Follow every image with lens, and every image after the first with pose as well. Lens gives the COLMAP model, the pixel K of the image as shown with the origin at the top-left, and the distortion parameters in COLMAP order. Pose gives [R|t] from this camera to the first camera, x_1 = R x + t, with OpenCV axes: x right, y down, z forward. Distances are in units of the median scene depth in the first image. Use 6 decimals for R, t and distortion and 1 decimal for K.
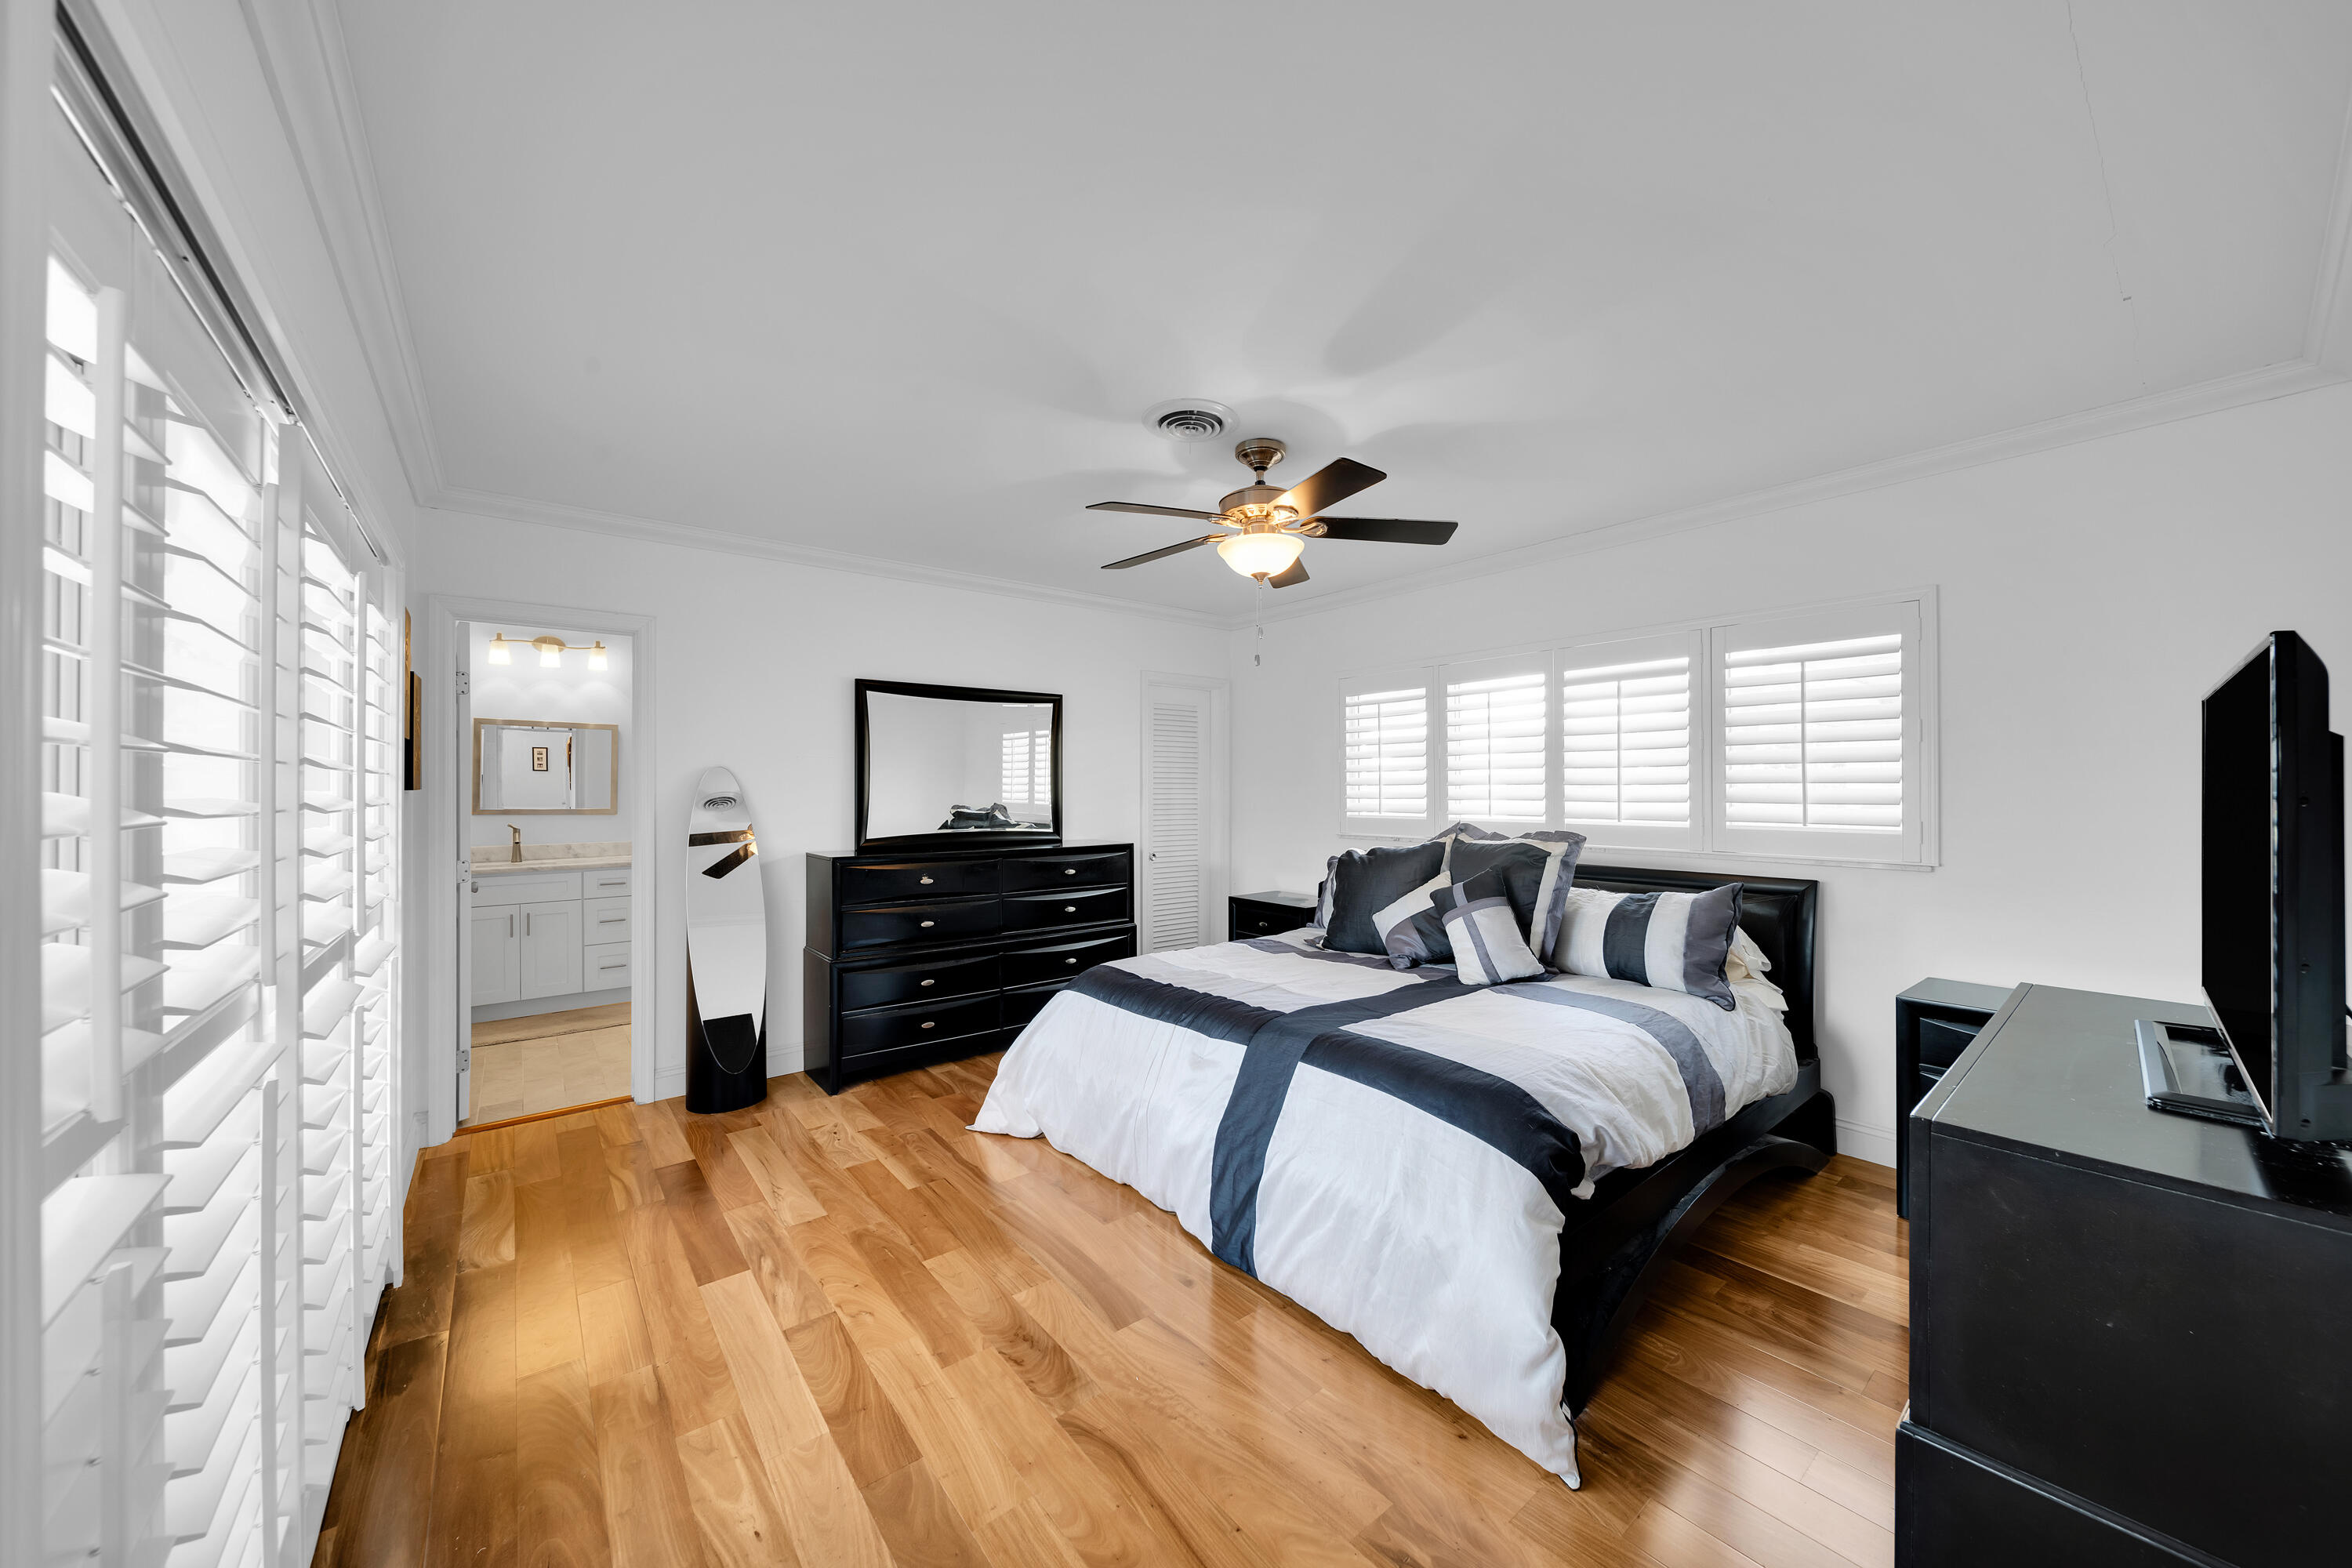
lens RADIAL K [[850.9, 0, 1176.0], [0, 850.9, 784.0], [0, 0, 1]] dist [-0.000803, 0.000059]
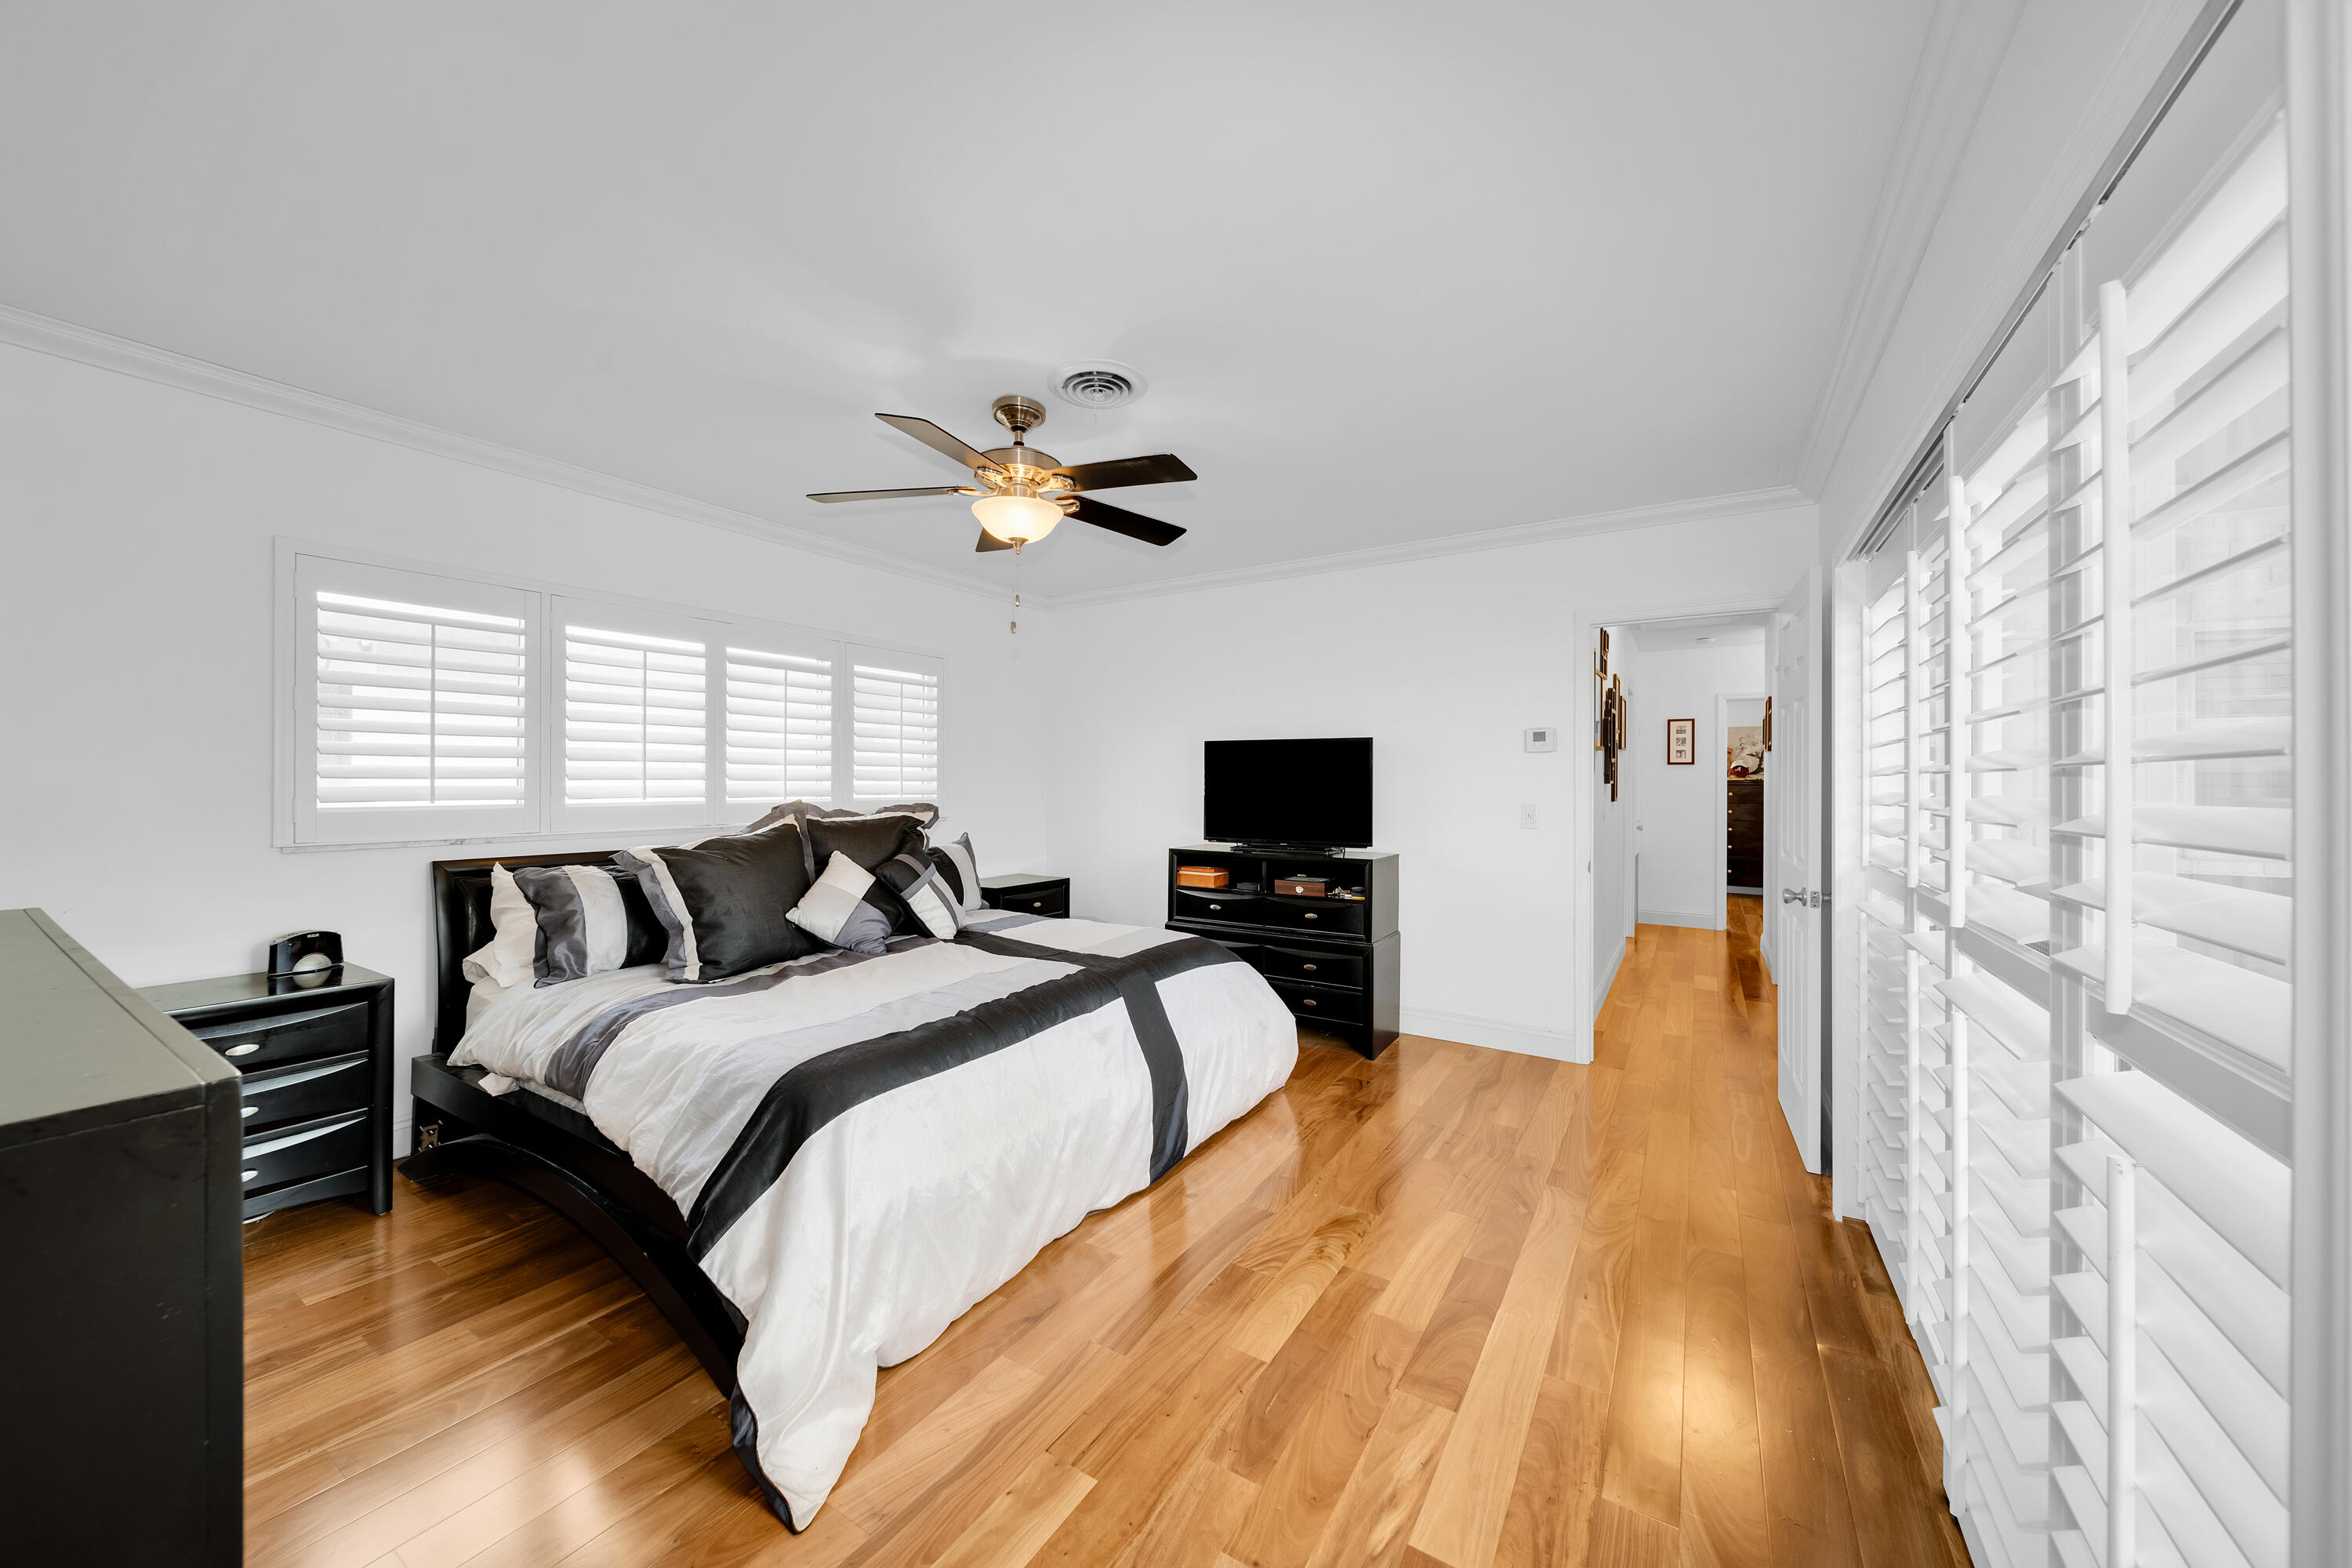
lens RADIAL K [[828.4, 0, 1194.3], [0, 828.4, 777.4], [0, 0, 1]] dist [0.001055, 0.000033]
pose [[-0.353401, 0.005587, 0.935455, -0.843713], [-0.005244, 0.999955, -0.007954, 0.028517], [-0.935457, -0.007717, -0.353356, 1.143011]]
